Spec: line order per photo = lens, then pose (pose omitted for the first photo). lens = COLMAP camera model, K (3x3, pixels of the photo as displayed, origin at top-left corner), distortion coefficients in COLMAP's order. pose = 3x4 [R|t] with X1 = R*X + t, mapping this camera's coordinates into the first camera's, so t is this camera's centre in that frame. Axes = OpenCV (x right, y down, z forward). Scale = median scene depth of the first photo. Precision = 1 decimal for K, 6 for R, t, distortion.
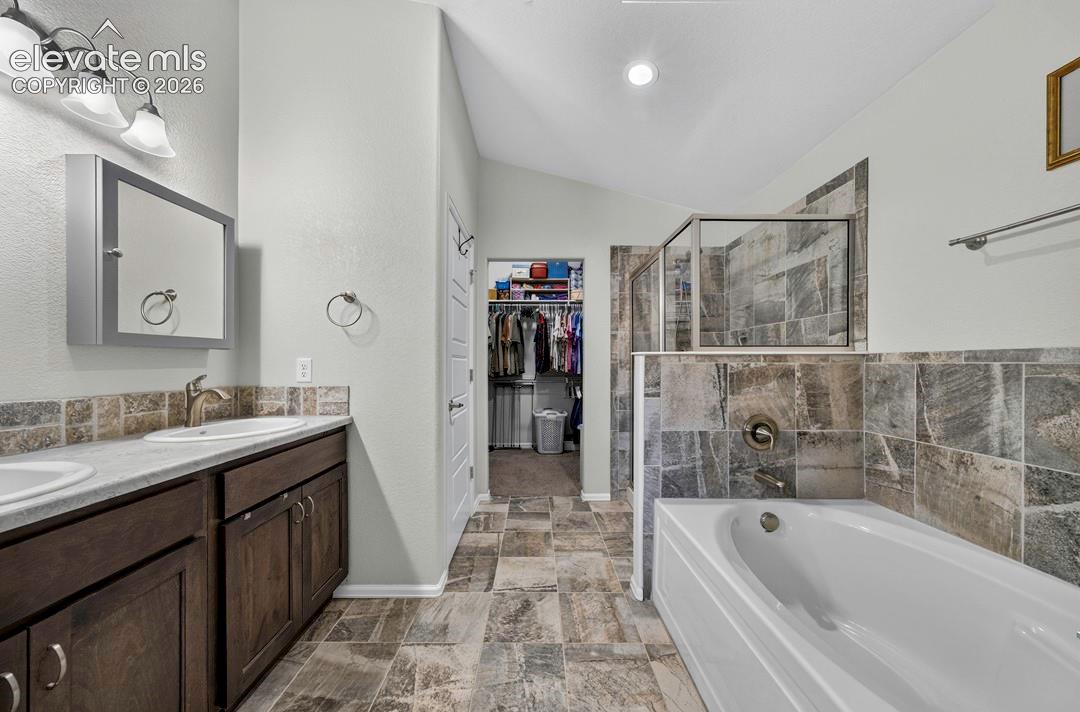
lens RADIAL K [[342.6, 0, 539.6], [0, 342.6, 364.1], [0, 0, 1]] dist [0.000386, 0.000072]
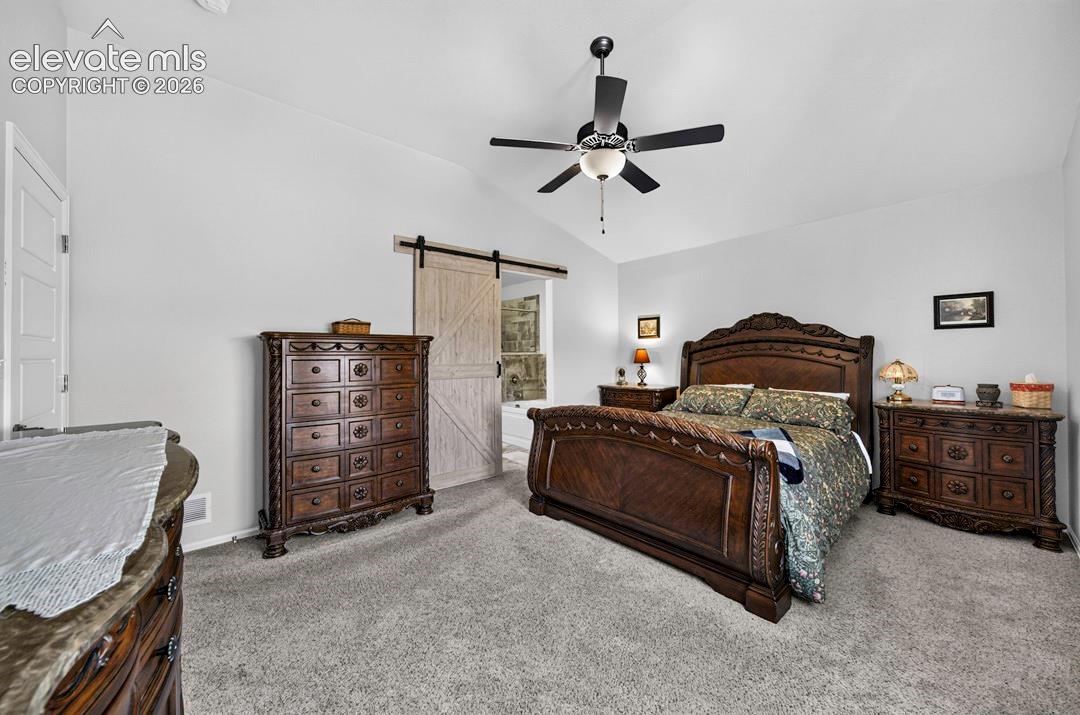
lens RADIAL K [[369.8, 0, 540.0], [0, 369.8, 357.5], [0, 0, 1]] dist [-0.013474, 0.000107]
pose [[0.742171, -0.008752, 0.670153, -1.331508], [0.011668, 0.999932, 0.000137, 0.000768], [-0.670109, 0.007718, 0.742223, -1.533764]]
